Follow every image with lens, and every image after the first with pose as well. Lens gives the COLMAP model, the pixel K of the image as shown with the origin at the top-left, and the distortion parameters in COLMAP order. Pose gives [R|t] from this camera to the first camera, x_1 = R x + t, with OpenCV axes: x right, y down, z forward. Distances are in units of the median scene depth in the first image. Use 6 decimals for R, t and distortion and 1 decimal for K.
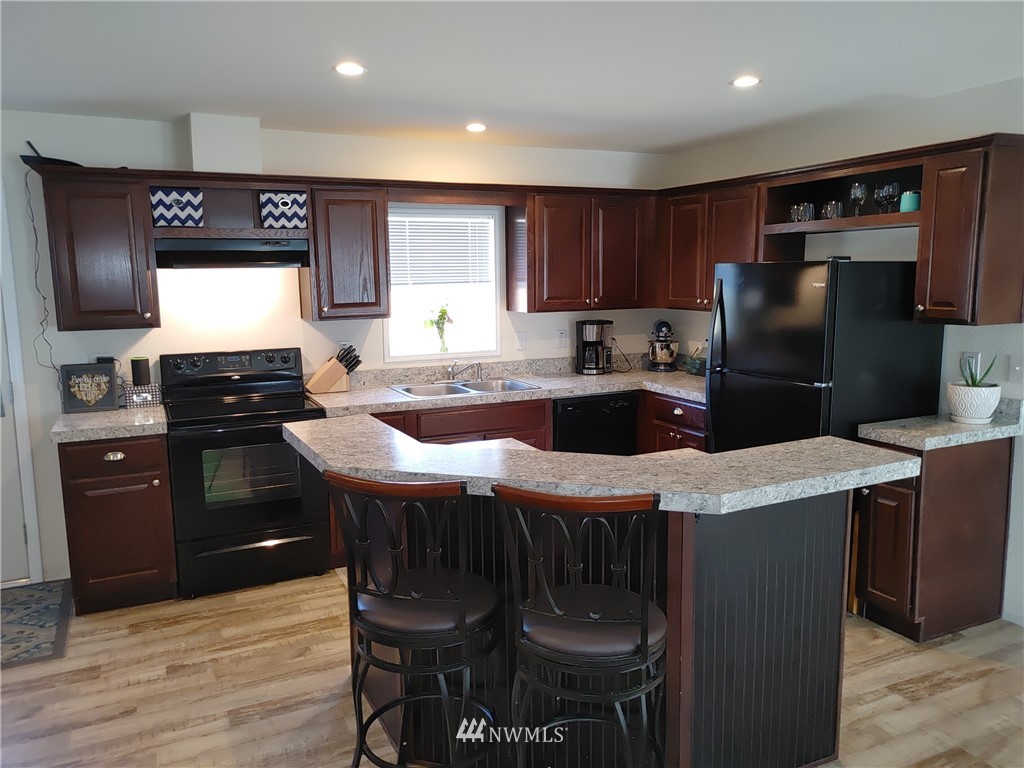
lens RADIAL K [[782.2, 0, 507.2], [0, 782.2, 382.5], [0, 0, 1]] dist [0.037064, -0.004676]
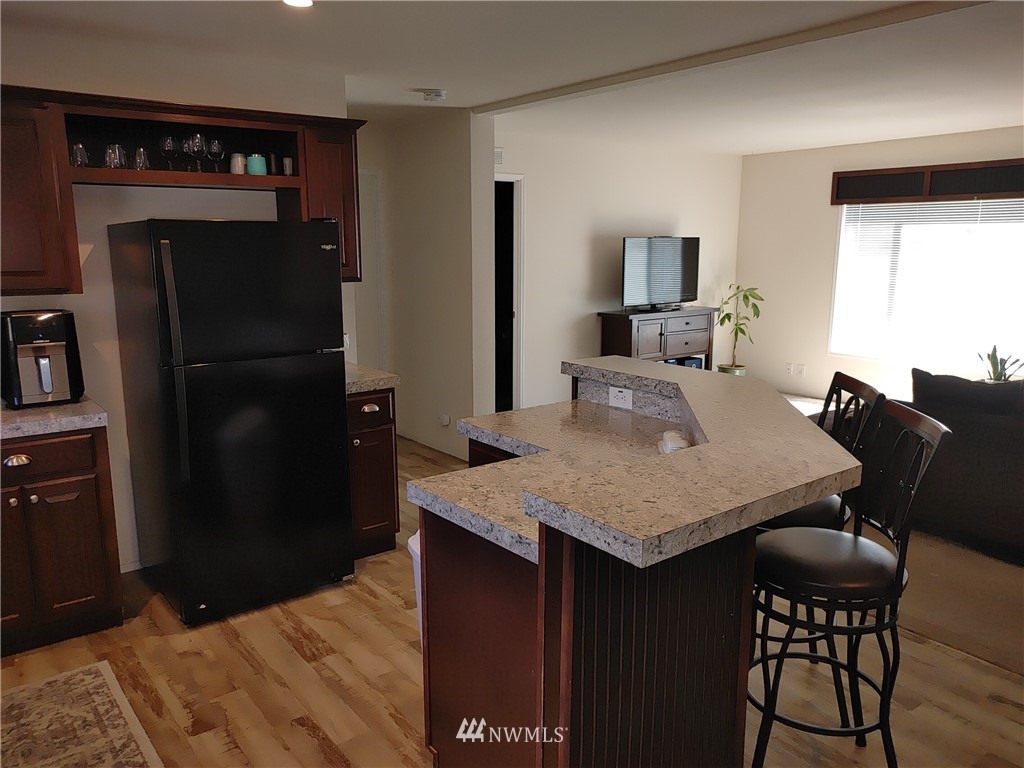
lens RADIAL K [[783.0, 0, 509.9], [0, 783.0, 389.6], [0, 0, 1]] dist [0.032031, -0.006903]
pose [[-0.199625, -0.173211, 0.964442, -0.502071], [0.143022, 0.968561, 0.203554, -0.098311], [-0.969378, 0.178571, -0.168576, 0.811173]]
